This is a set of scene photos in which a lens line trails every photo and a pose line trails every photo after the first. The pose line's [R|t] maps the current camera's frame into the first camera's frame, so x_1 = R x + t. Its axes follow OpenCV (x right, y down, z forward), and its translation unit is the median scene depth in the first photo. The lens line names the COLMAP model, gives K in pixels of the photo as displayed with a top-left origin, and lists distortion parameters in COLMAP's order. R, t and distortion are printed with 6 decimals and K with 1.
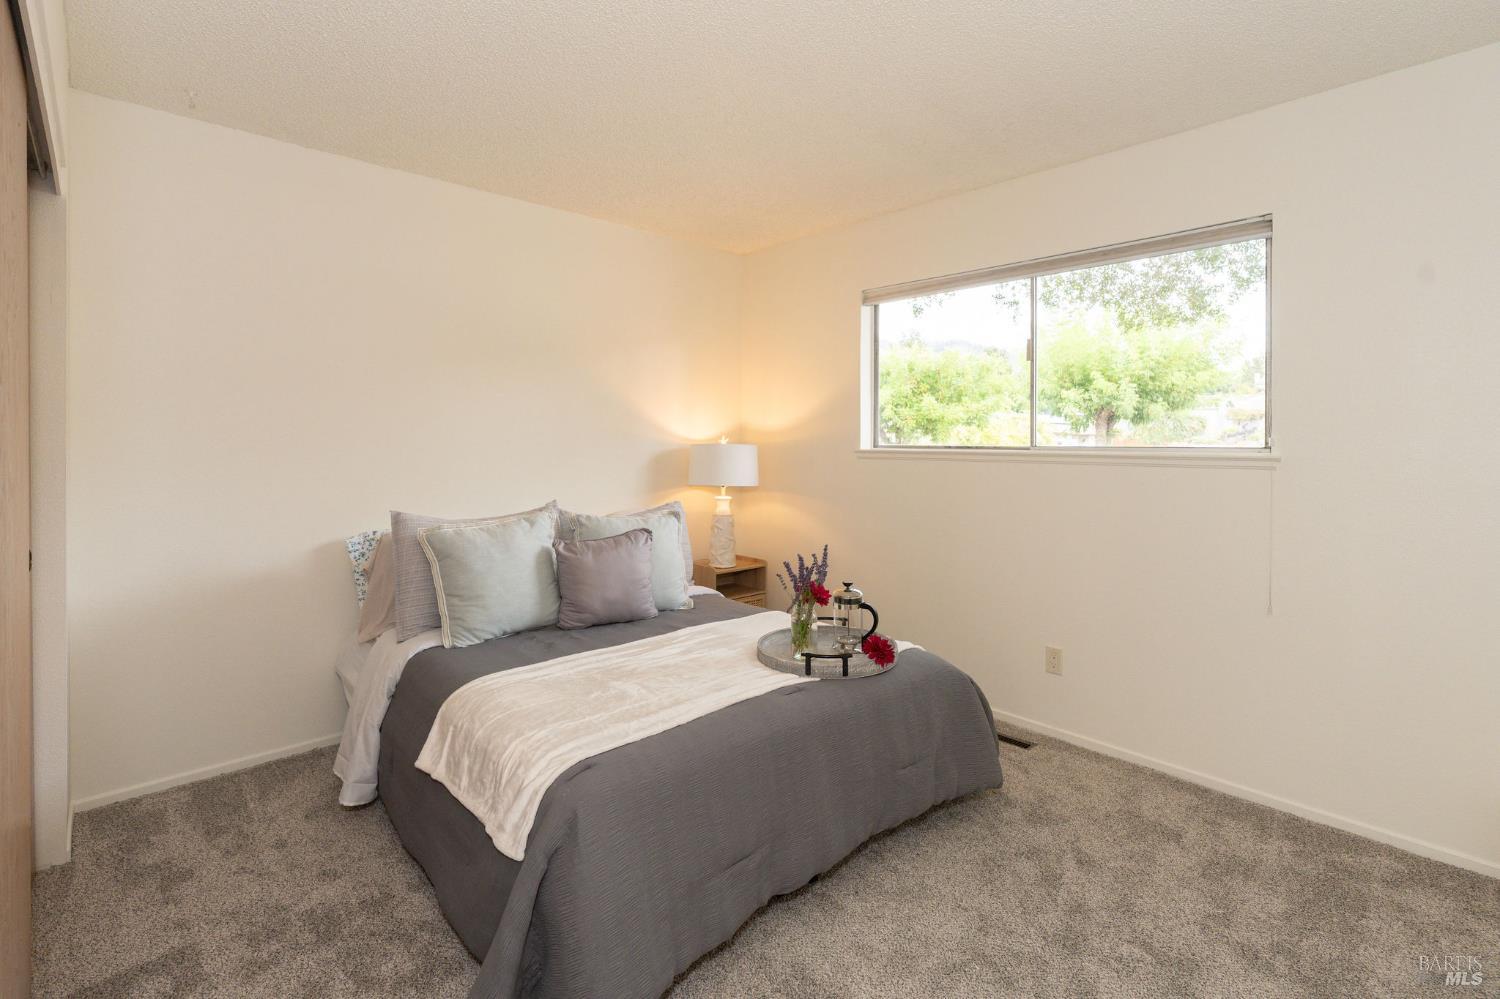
lens RADIAL K [[705.7, 0, 749.8], [0, 705.7, 426.8], [0, 0, 1]] dist [-0.001032, 0.000470]
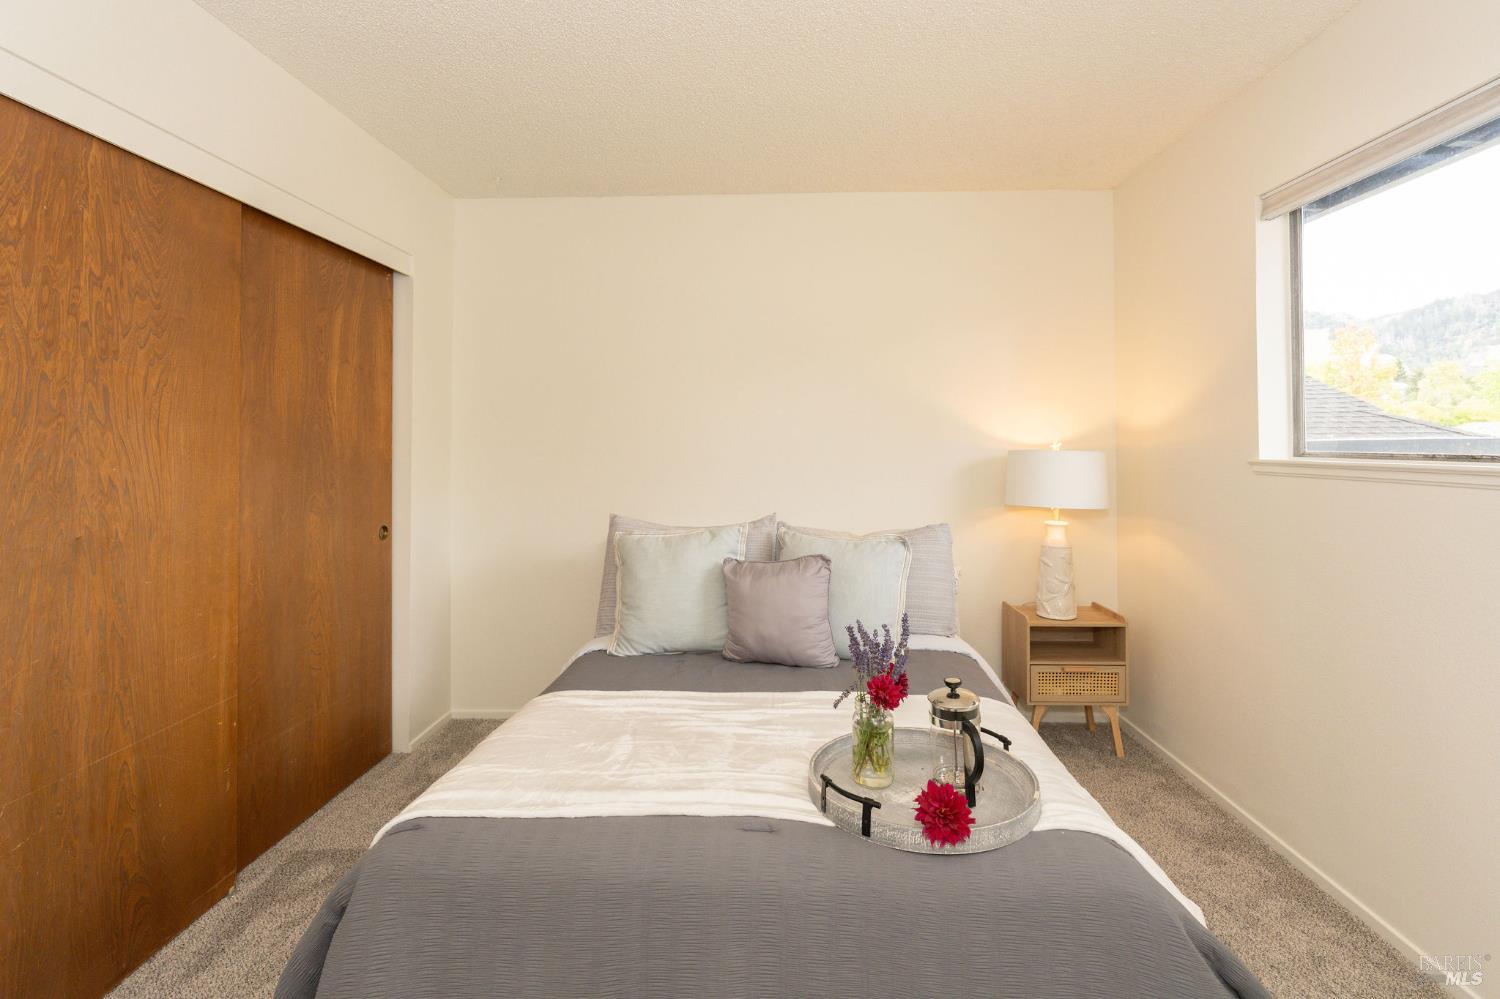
lens RADIAL K [[705.7, 0, 749.8], [0, 705.7, 426.8], [0, 0, 1]] dist [-0.001032, 0.000470]
pose [[0.706474, -0.020962, -0.707428, 0.403728], [0.019586, 0.999758, -0.010065, 0.002611], [0.707468, -0.006745, 0.706713, 0.398967]]
